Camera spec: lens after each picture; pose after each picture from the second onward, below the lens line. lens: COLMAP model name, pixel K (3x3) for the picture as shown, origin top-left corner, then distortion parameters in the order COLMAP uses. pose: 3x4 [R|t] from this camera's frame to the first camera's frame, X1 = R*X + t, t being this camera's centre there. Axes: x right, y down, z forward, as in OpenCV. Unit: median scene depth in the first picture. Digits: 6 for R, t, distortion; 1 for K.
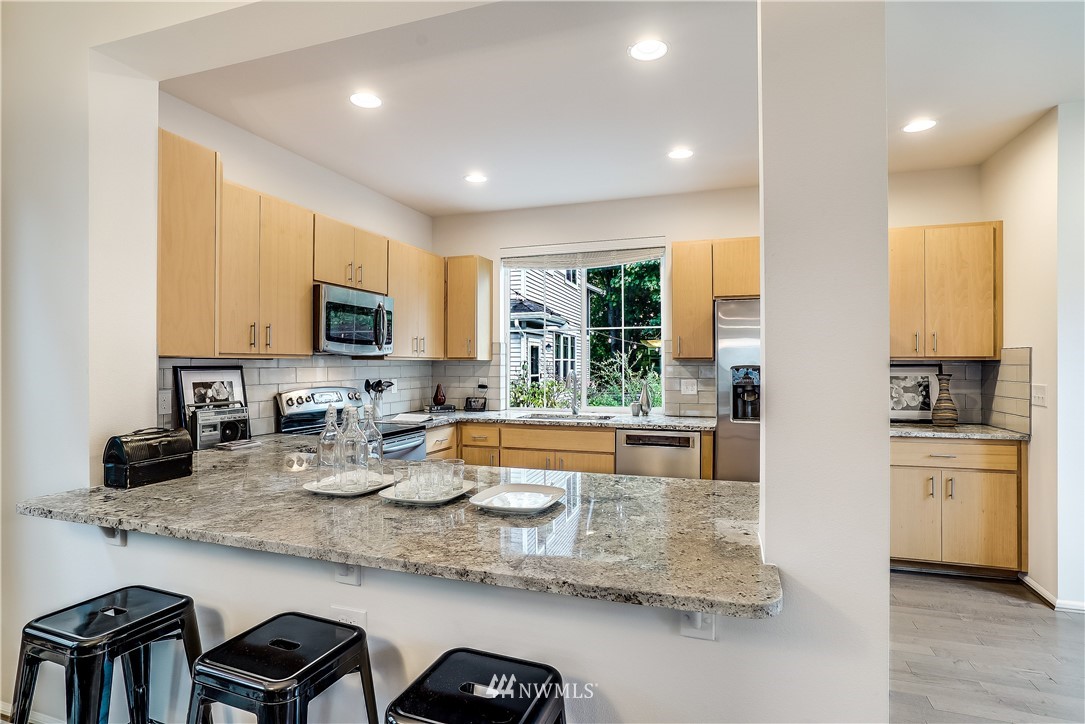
lens RADIAL K [[575.5, 0, 542.5], [0, 575.5, 362.0], [0, 0, 1]] dist [-0.038235, 0.000321]
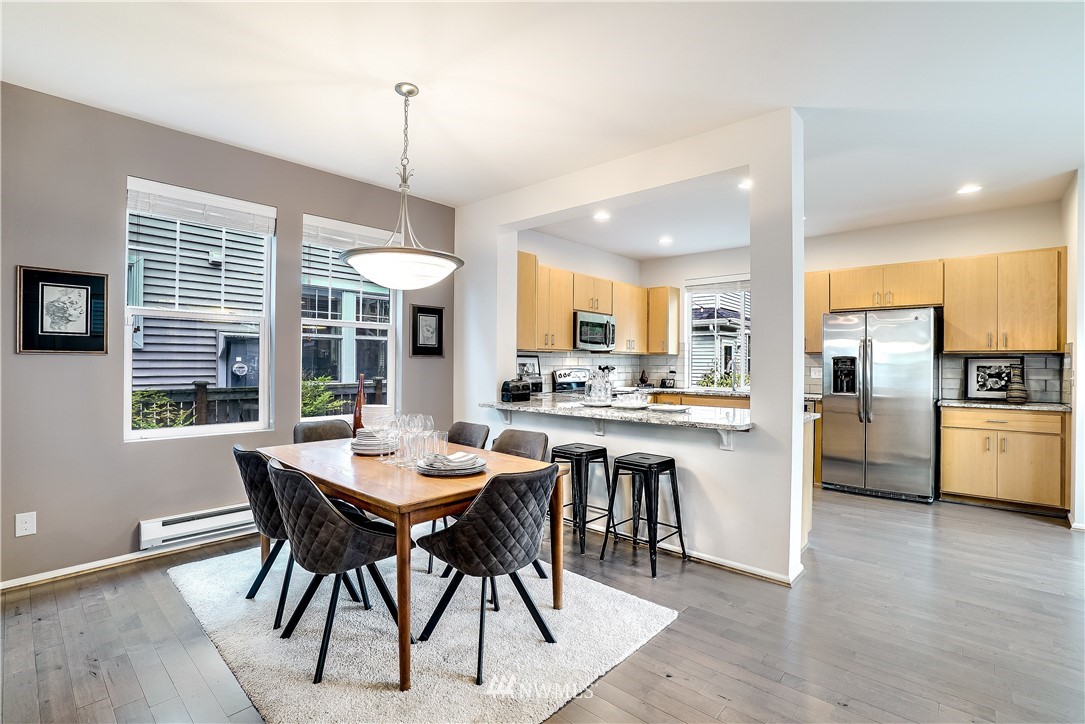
lens RADIAL K [[497.7, 0, 542.5], [0, 497.7, 362.0], [0, 0, 1]] dist [-0.046530, 0.000615]
pose [[0.923560, 0.005673, -0.383413, 0.105214], [-0.005053, 0.999984, 0.002623, 0.019360], [0.383422, -0.000485, 0.923573, -0.441799]]
